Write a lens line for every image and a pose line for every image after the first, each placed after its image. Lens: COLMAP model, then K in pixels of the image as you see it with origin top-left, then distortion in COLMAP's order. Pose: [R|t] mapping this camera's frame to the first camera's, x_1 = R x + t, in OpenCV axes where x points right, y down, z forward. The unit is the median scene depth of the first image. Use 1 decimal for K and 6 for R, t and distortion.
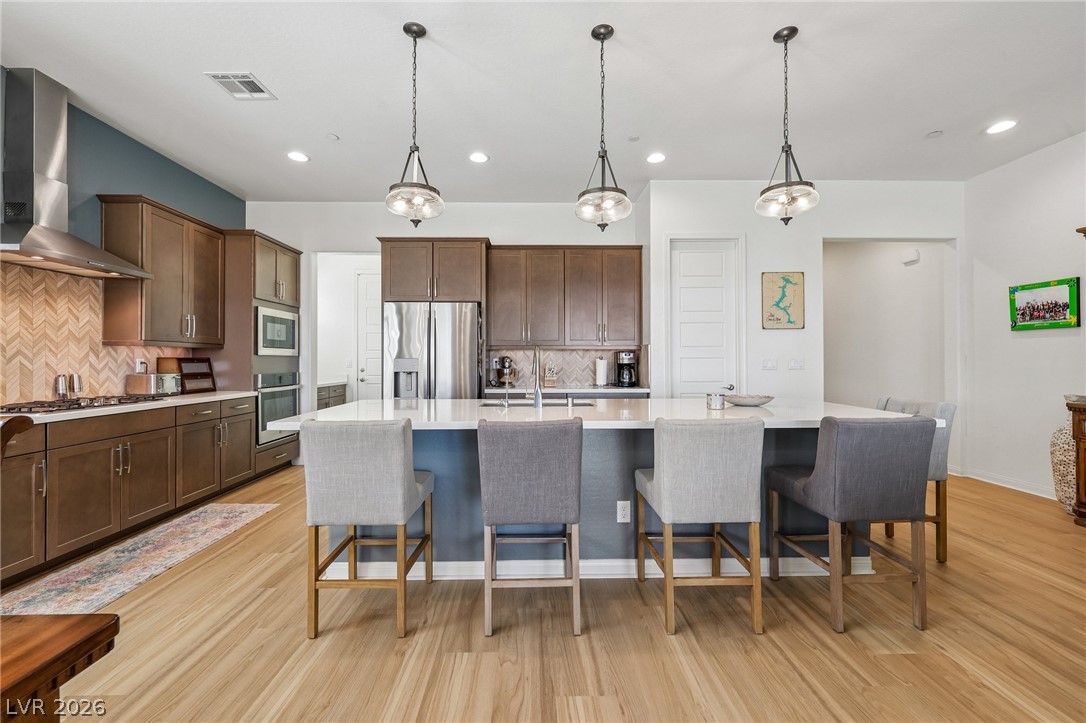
lens RADIAL K [[454.0, 0, 538.5], [0, 454.0, 356.9], [0, 0, 1]] dist [-0.000761, 0.000373]
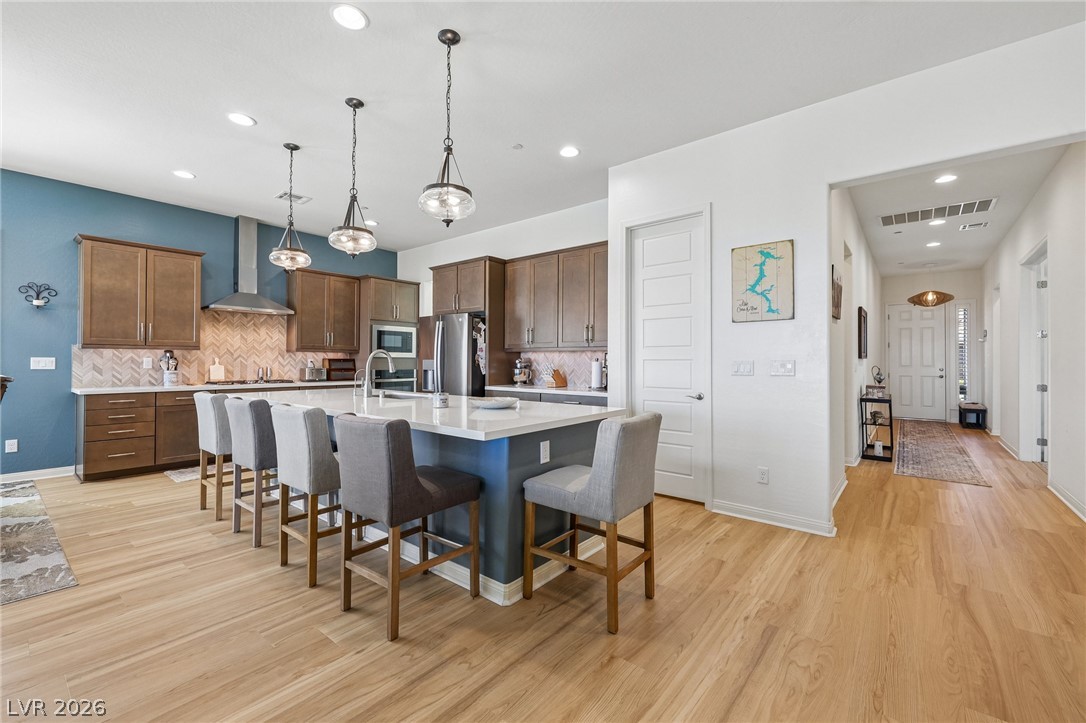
lens RADIAL K [[454.0, 0, 538.6], [0, 454.0, 356.6], [0, 0, 1]] dist [-0.000761, 0.000373]
pose [[0.761374, -0.001824, -0.648310, 0.903906], [-0.001345, 0.999989, -0.004393, 0.000177], [0.648312, 0.004216, 0.761364, 0.246062]]
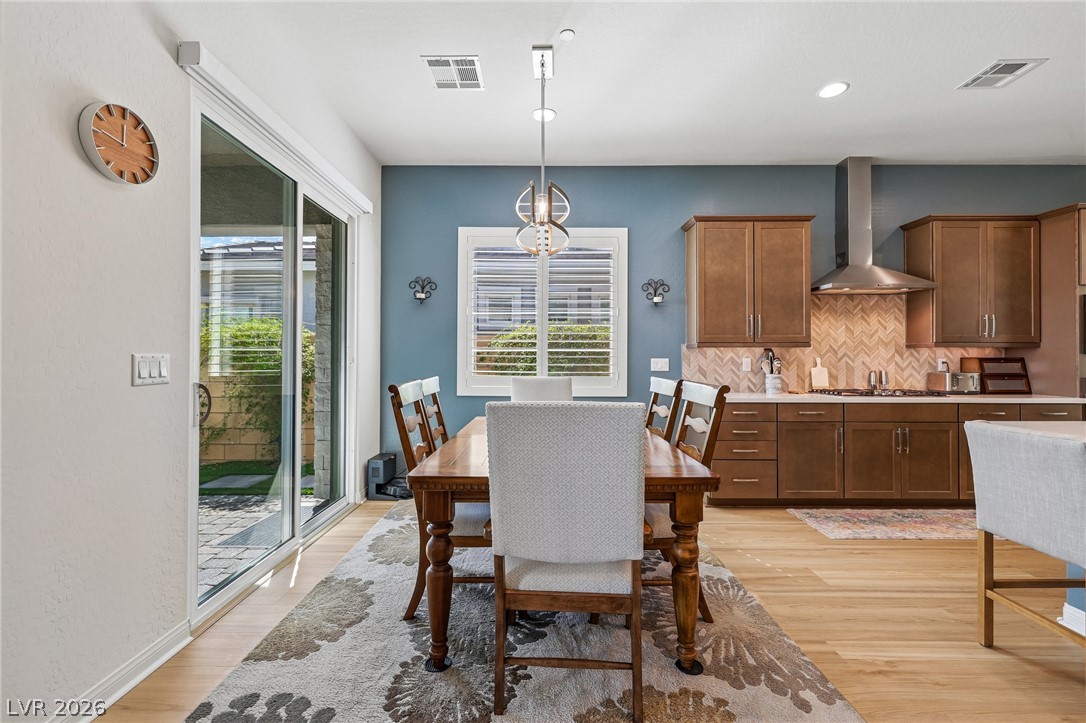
lens RADIAL K [[454.0, 0, 539.0], [0, 454.0, 357.1], [0, 0, 1]] dist [-0.000761, 0.000373]
pose [[-0.022432, -0.005354, -0.999734, 0.257226], [0.005719, 0.999969, -0.005484, 0.000313], [0.999732, -0.005840, -0.022400, 0.036614]]
